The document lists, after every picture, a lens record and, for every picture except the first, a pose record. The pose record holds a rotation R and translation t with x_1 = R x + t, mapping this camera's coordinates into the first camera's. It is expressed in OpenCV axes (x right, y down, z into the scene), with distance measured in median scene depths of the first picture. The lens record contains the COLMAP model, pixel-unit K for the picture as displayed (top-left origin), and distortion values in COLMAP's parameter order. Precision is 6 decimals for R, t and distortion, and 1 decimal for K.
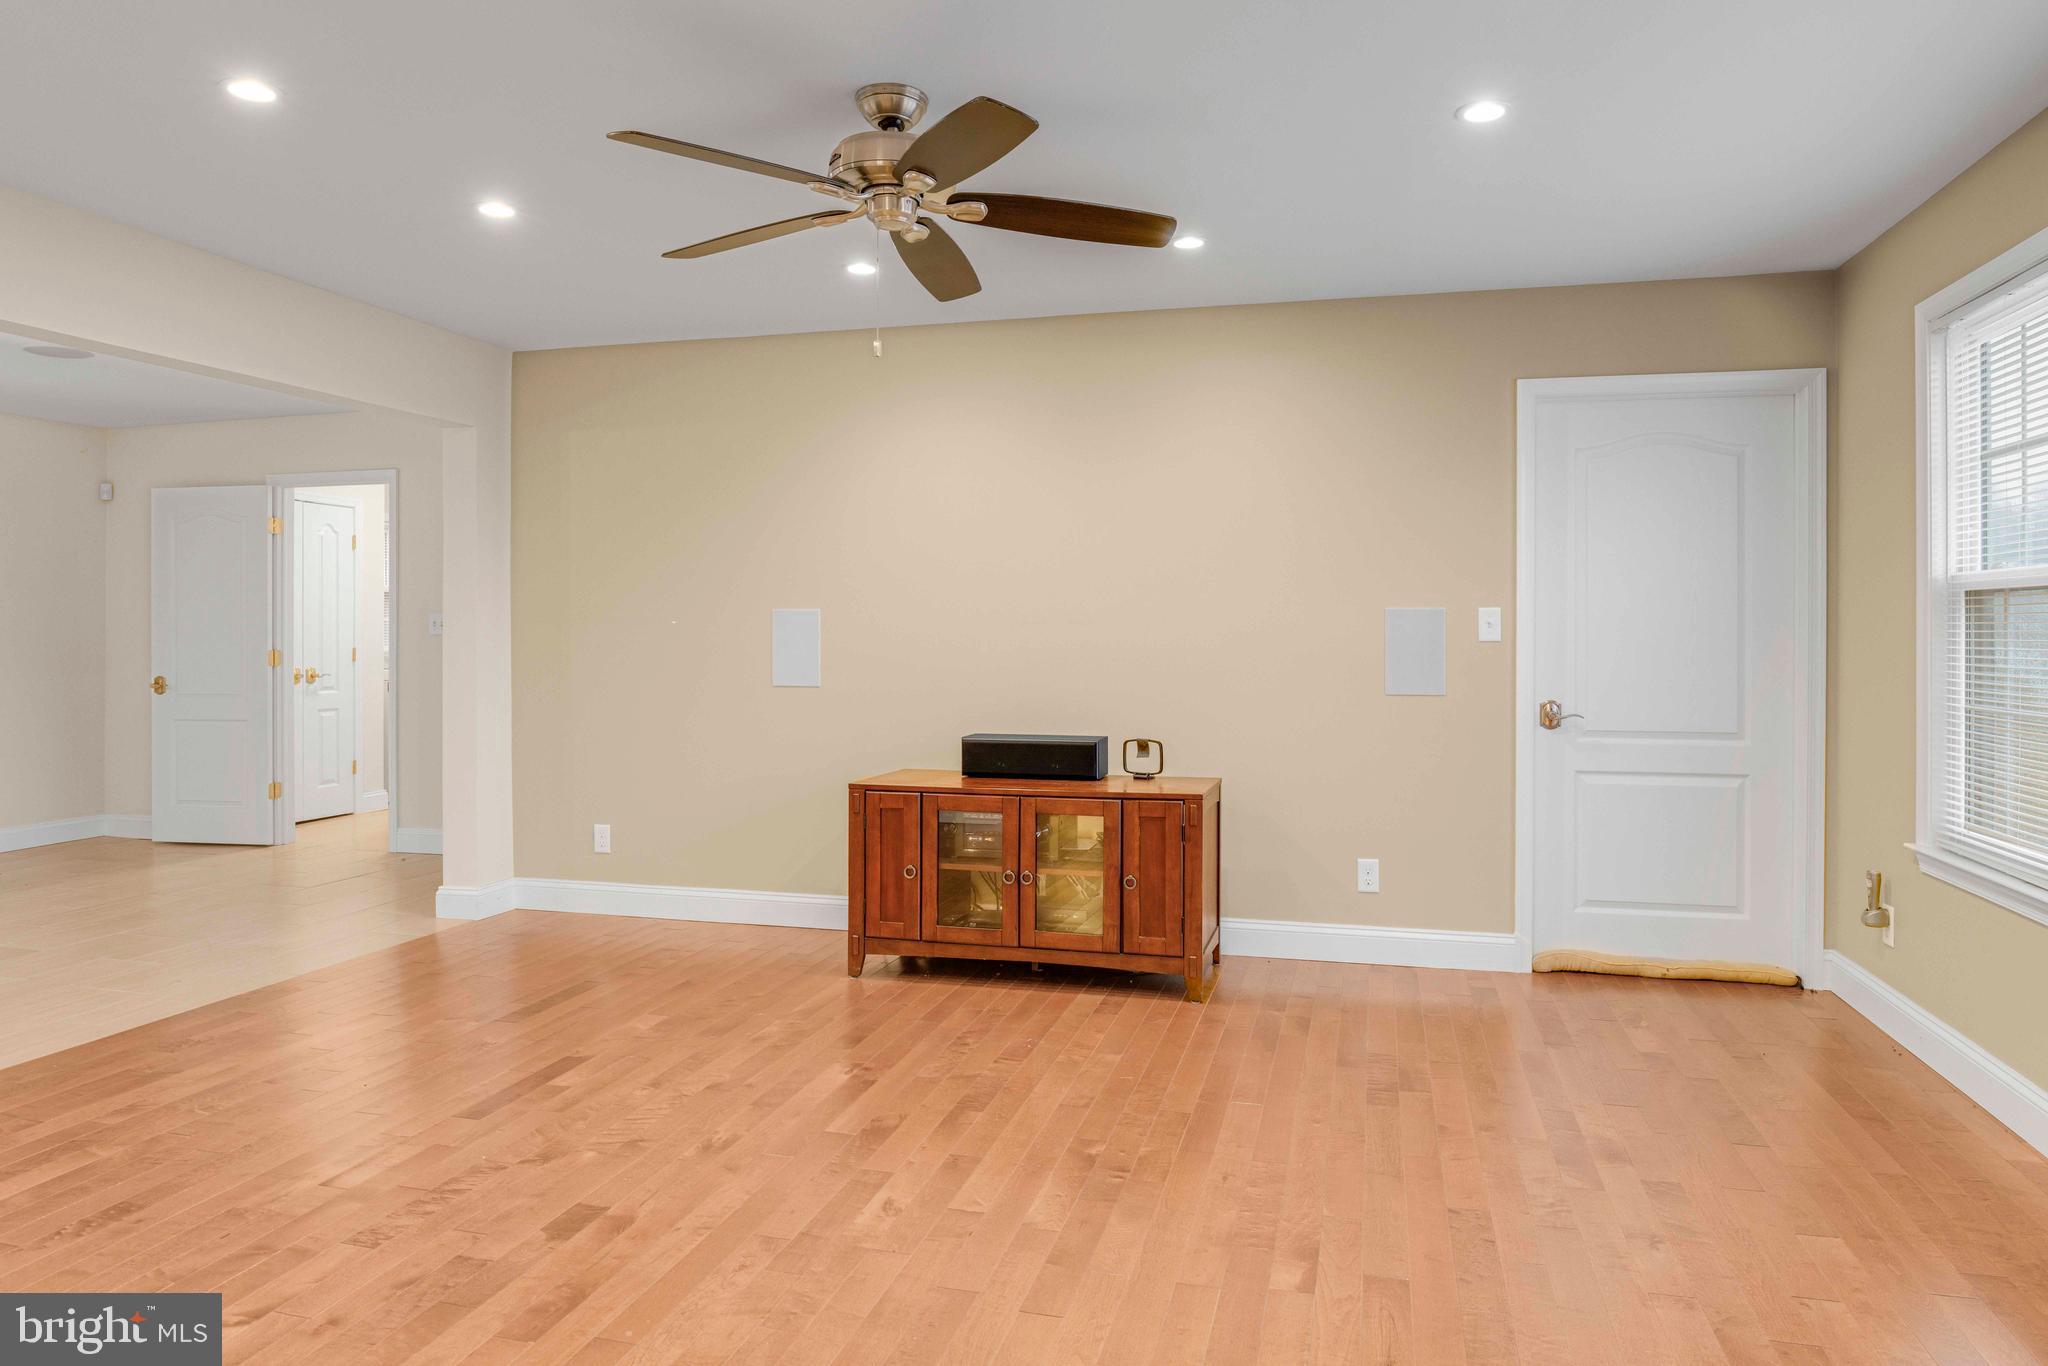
lens RADIAL K [[1247.0, 0, 1025.8], [0, 1247.0, 665.5], [0, 0, 1]] dist [0.000362, -0.000305]
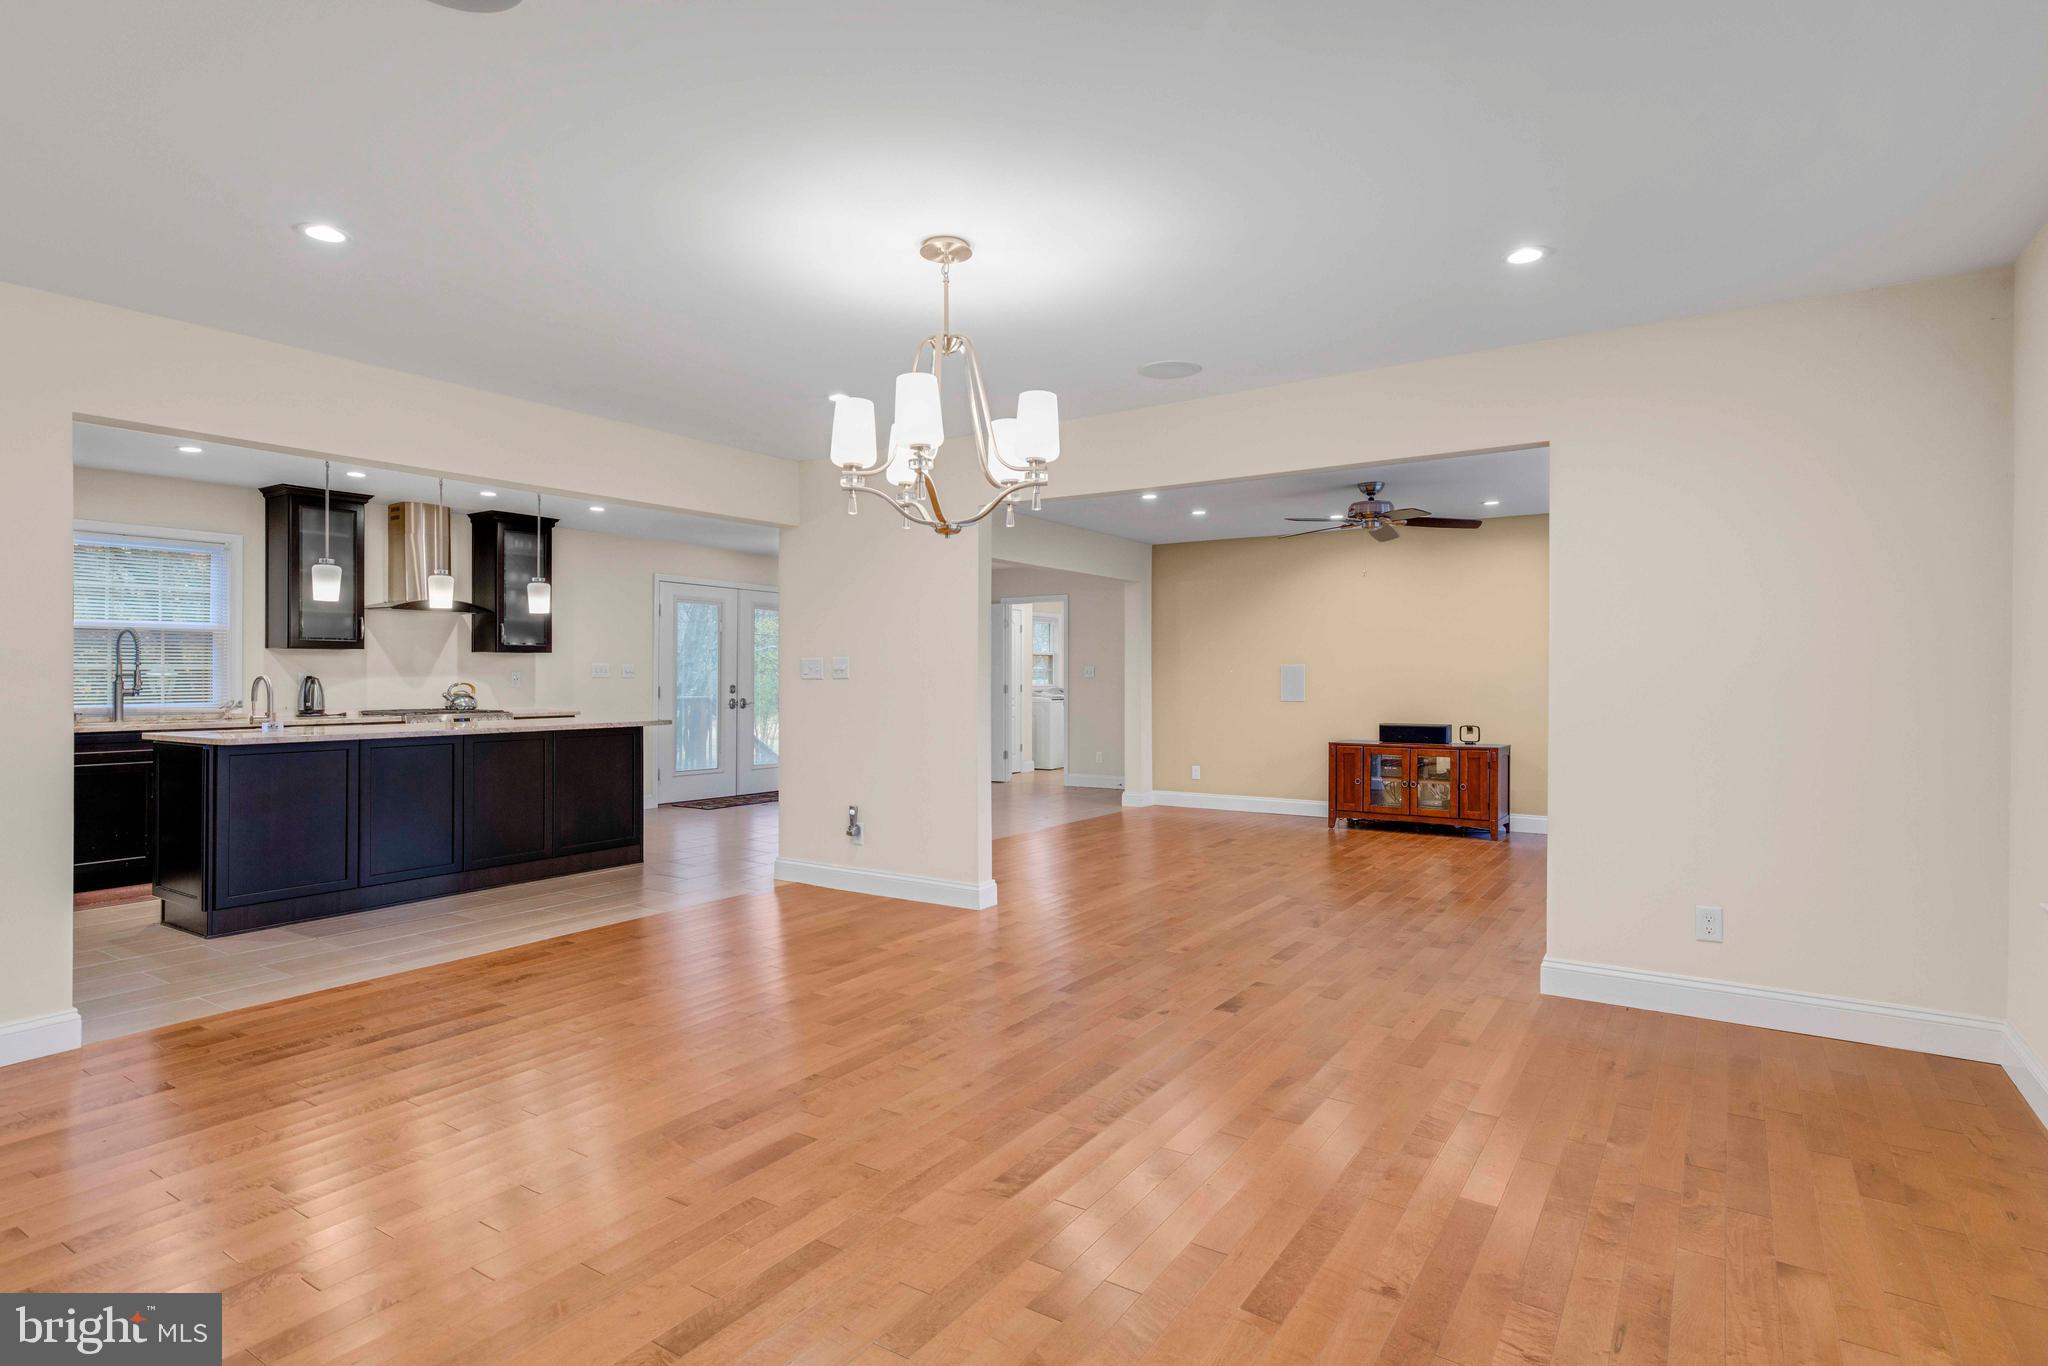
lens RADIAL K [[1046.2, 0, 1025.1], [0, 1046.2, 689.0], [0, 0, 1]] dist [-0.005487, -0.000383]
pose [[0.950706, 0.000192, -0.310093, -0.076183], [-0.004685, 0.999895, -0.013745, 0.027442], [0.310058, 0.014520, 0.950607, -0.956367]]
